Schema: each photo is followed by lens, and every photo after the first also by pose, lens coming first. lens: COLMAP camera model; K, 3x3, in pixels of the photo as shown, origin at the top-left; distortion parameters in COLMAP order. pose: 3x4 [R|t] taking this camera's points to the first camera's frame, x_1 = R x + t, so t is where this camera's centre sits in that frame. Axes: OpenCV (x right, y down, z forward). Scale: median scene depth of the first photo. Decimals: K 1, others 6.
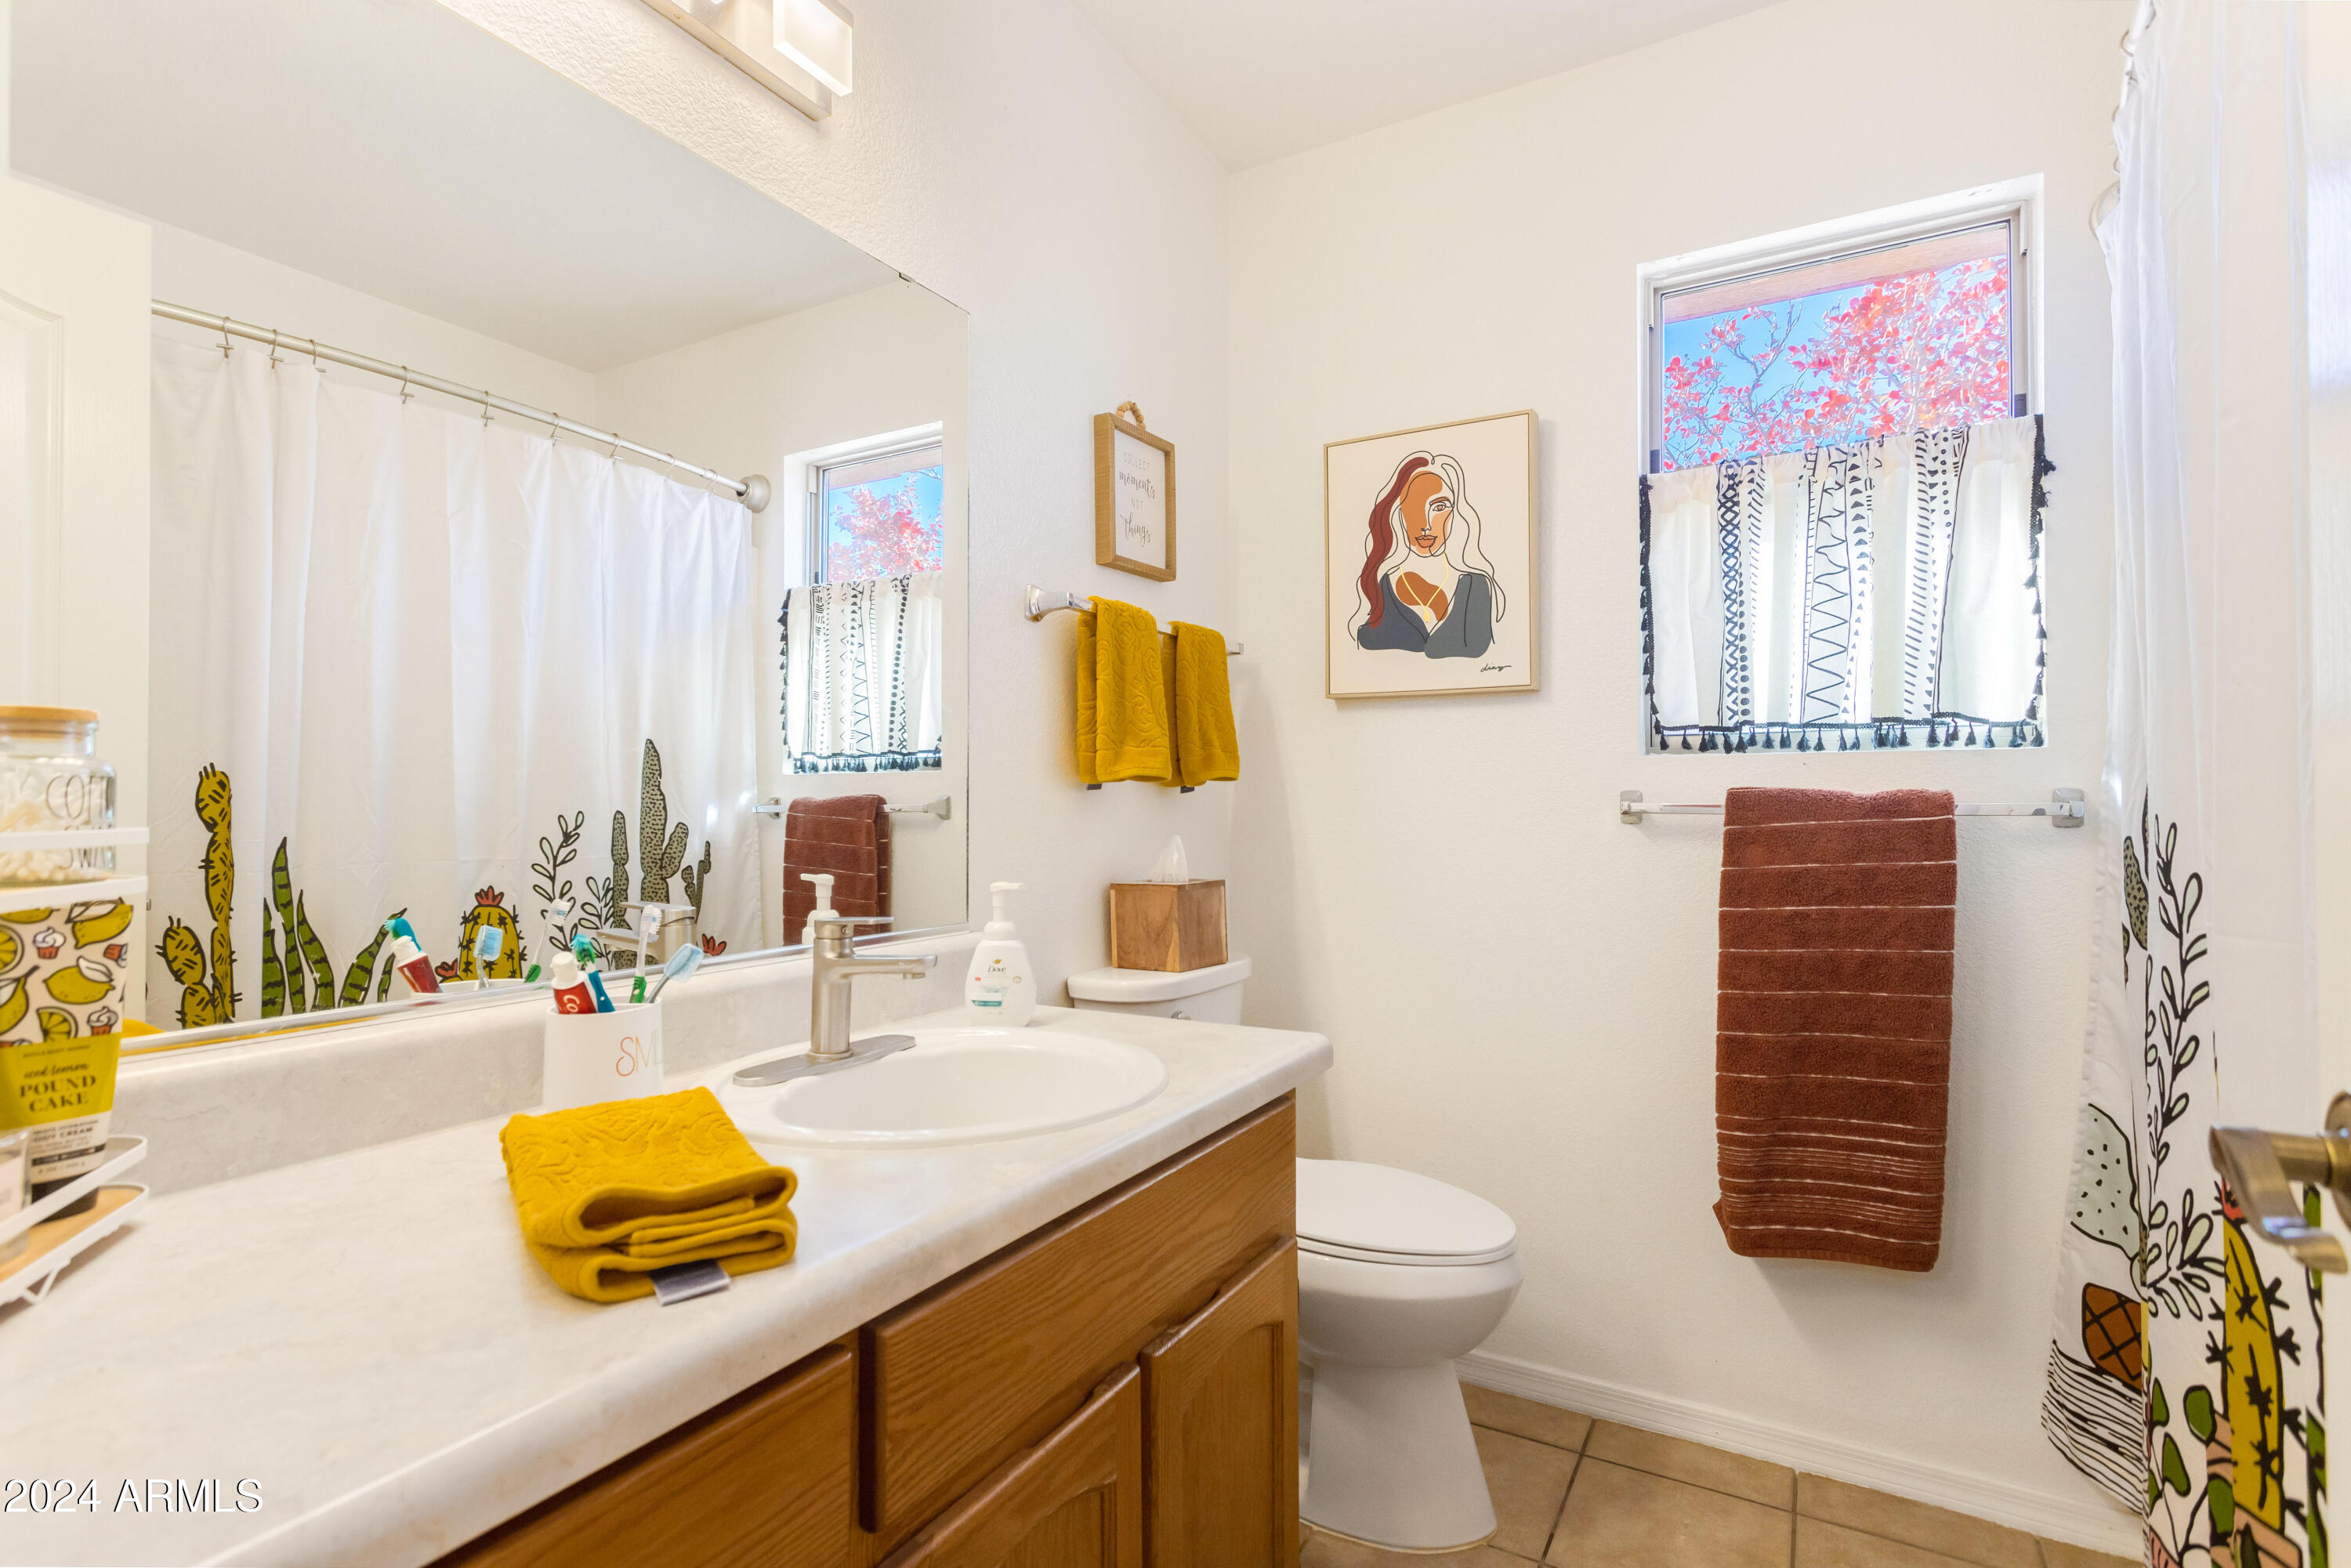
lens RADIAL K [[1139.4, 0, 1176.2], [0, 1139.4, 793.7], [0, 0, 1]] dist [0.002716, -0.000042]
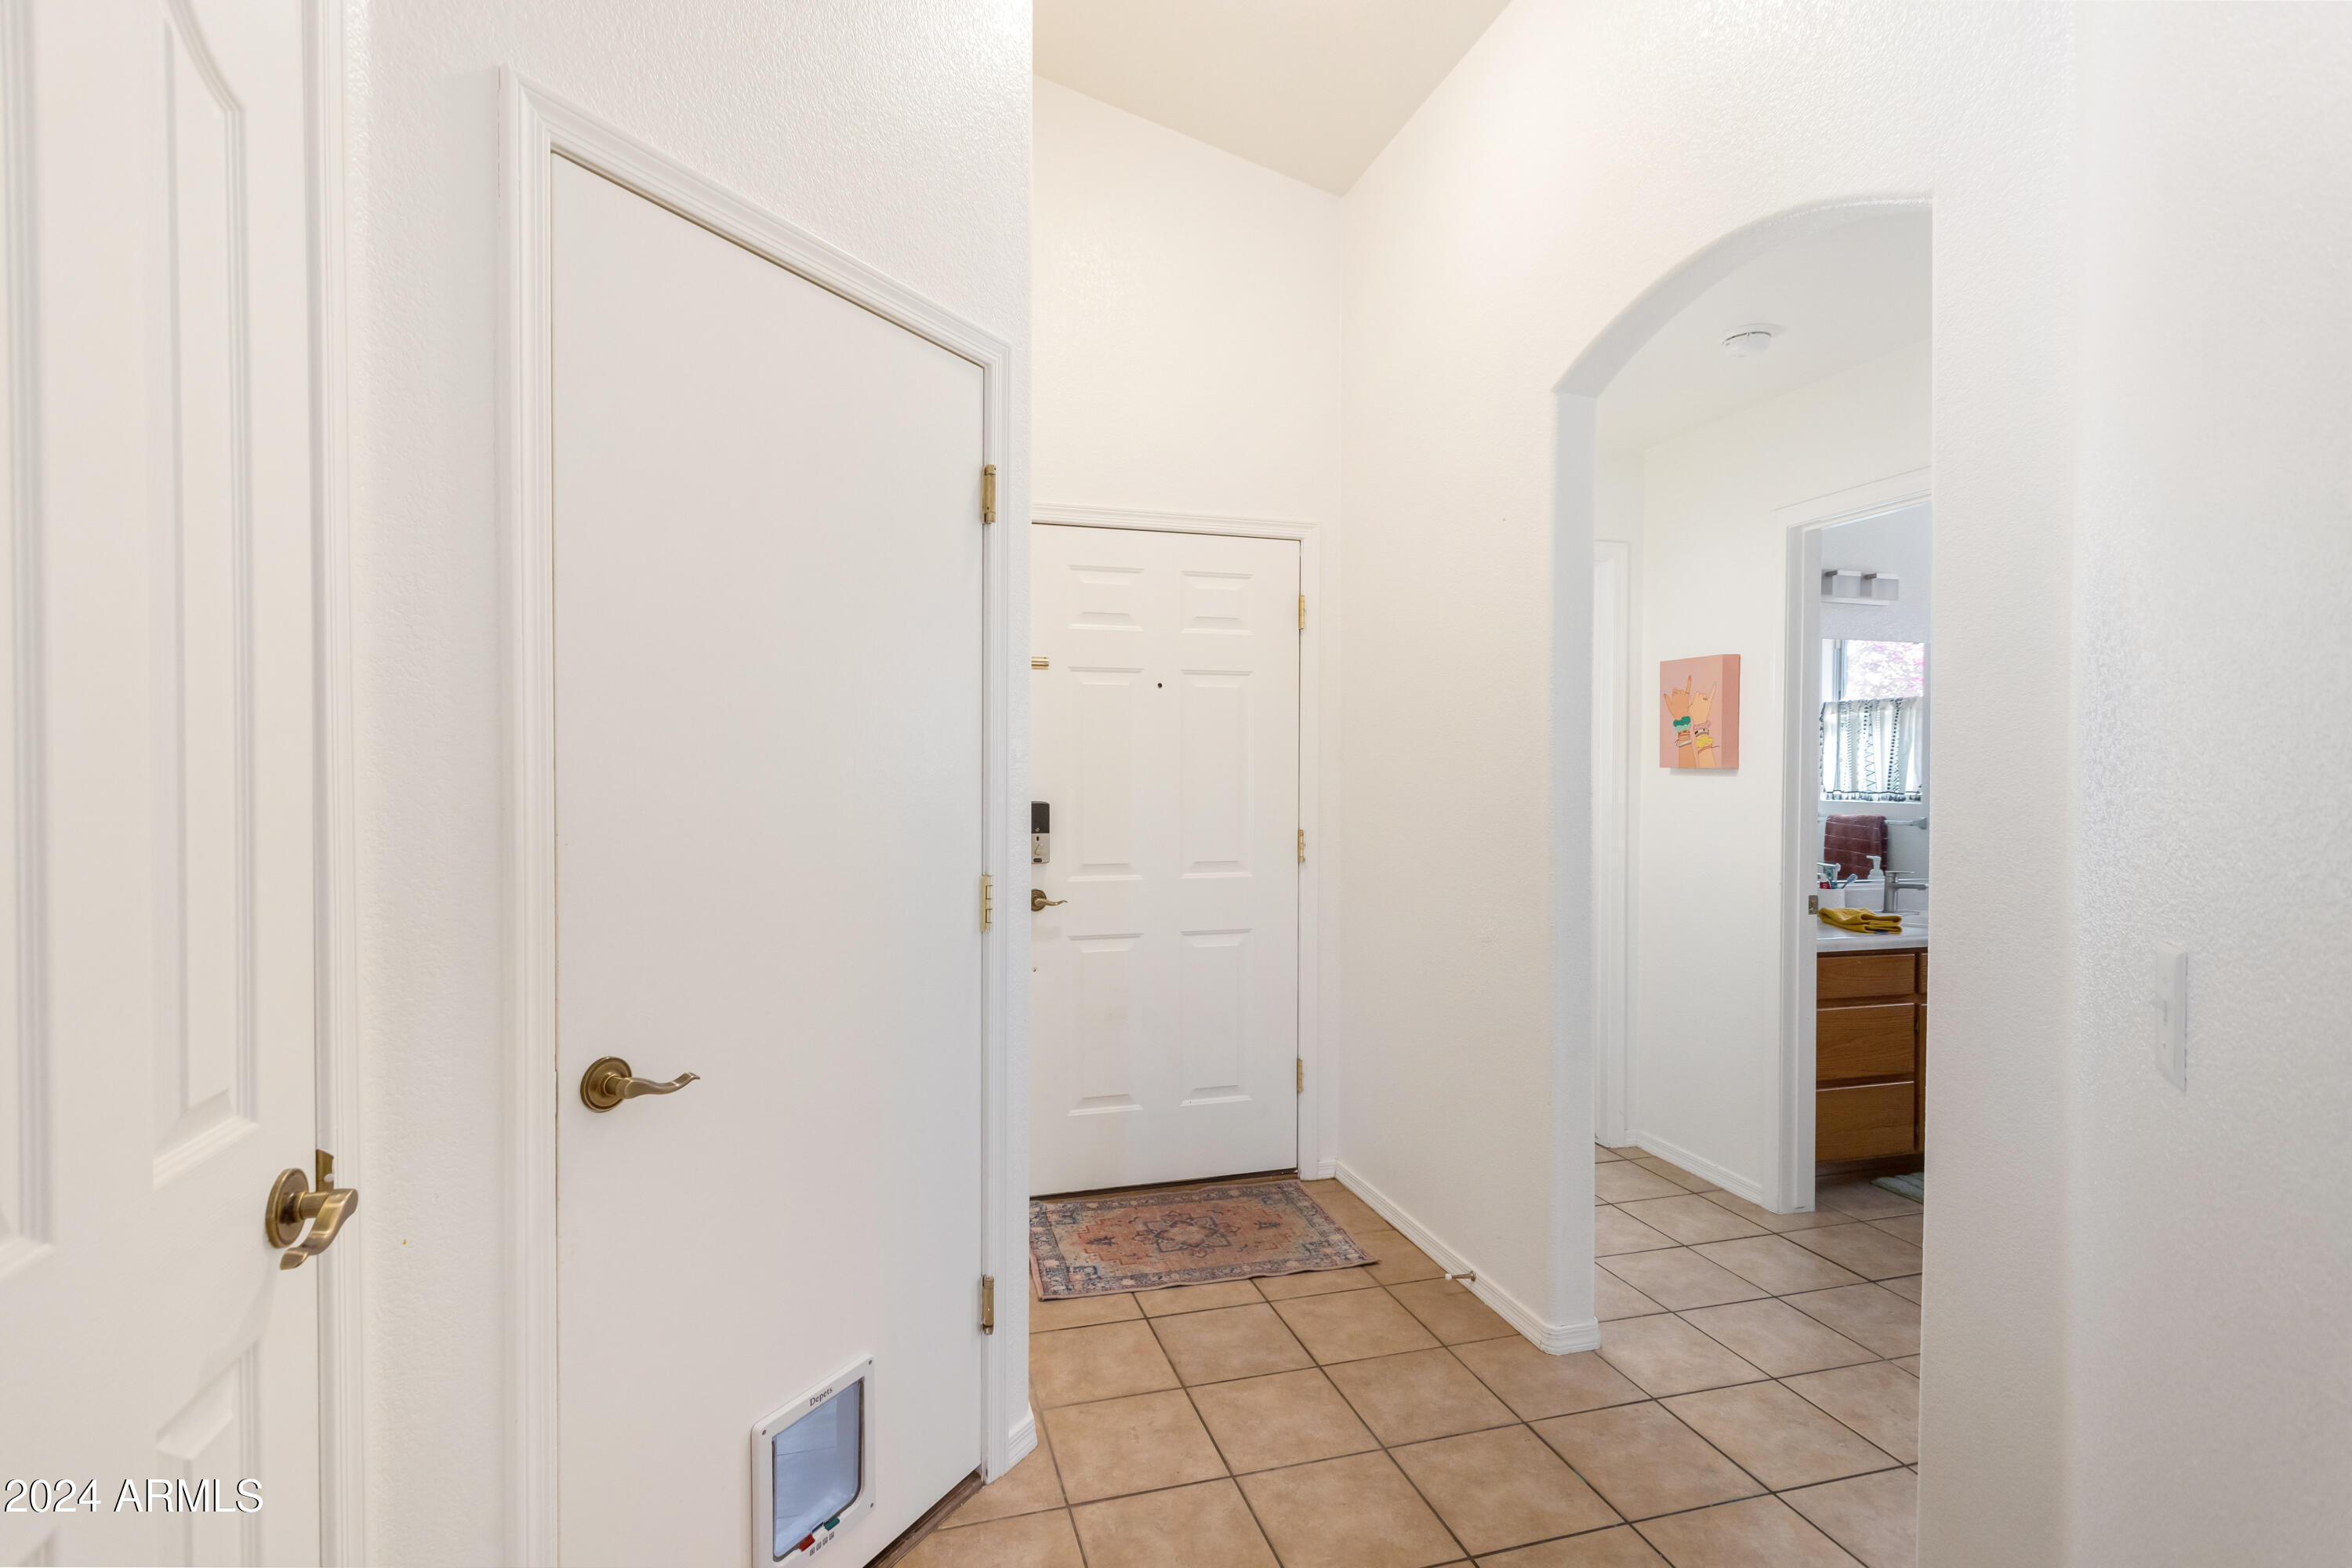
lens RADIAL K [[1139.9, 0, 1169.5], [0, 1139.9, 786.5], [0, 0, 1]] dist [0.002716, -0.000042]
pose [[0.720549, 0.007416, -0.693365, 0.208155], [0.008382, 0.999777, 0.019404, -0.093458], [0.693354, -0.019793, 0.720325, -1.221285]]
